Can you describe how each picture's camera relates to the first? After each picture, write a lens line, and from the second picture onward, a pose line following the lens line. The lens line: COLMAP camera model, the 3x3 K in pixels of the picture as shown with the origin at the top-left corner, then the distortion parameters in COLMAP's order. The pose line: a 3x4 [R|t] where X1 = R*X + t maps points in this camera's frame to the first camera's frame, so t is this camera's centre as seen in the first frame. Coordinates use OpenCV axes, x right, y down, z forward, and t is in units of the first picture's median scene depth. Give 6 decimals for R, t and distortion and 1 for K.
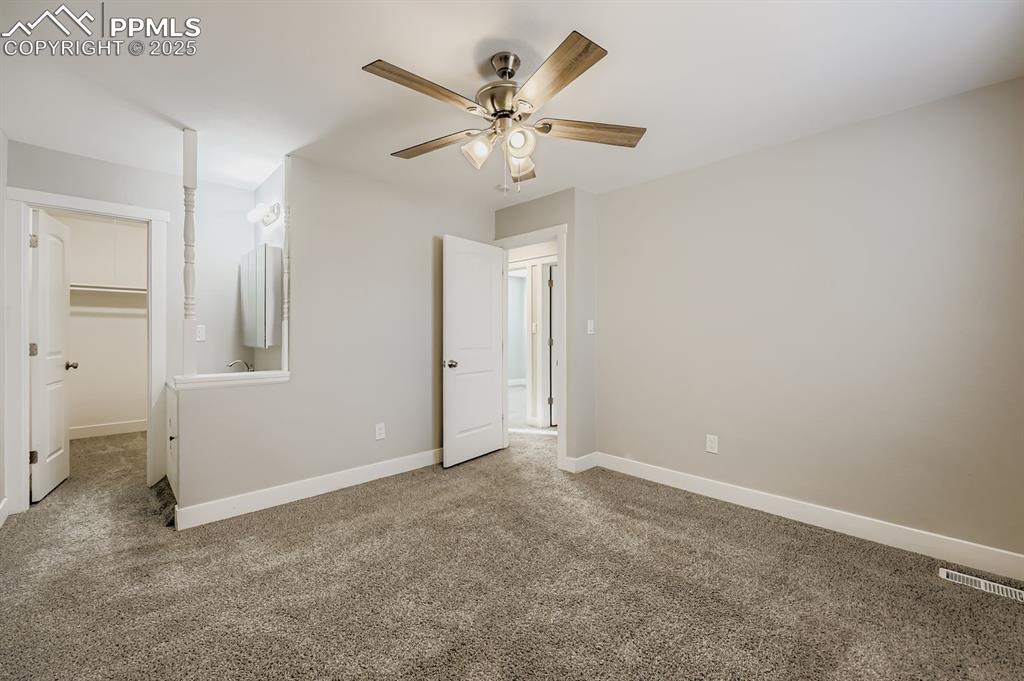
lens RADIAL K [[416.6, 0, 509.2], [0, 416.6, 339.3], [0, 0, 1]] dist [-0.000916, -0.000181]
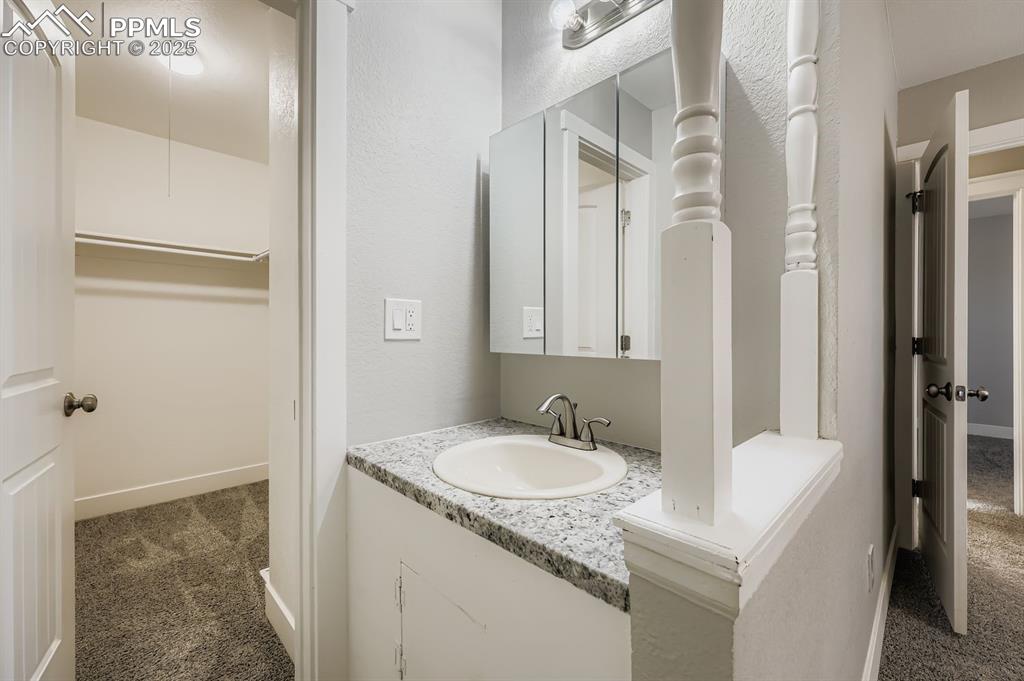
lens RADIAL K [[416.6, 0, 514.8], [0, 416.6, 336.3], [0, 0, 1]] dist [-0.000916, -0.000181]
pose [[0.999980, -0.000324, 0.006352, -0.607158], [0.000387, 0.999950, -0.009979, 0.004934], [-0.006348, 0.009981, 0.999930, 0.569684]]
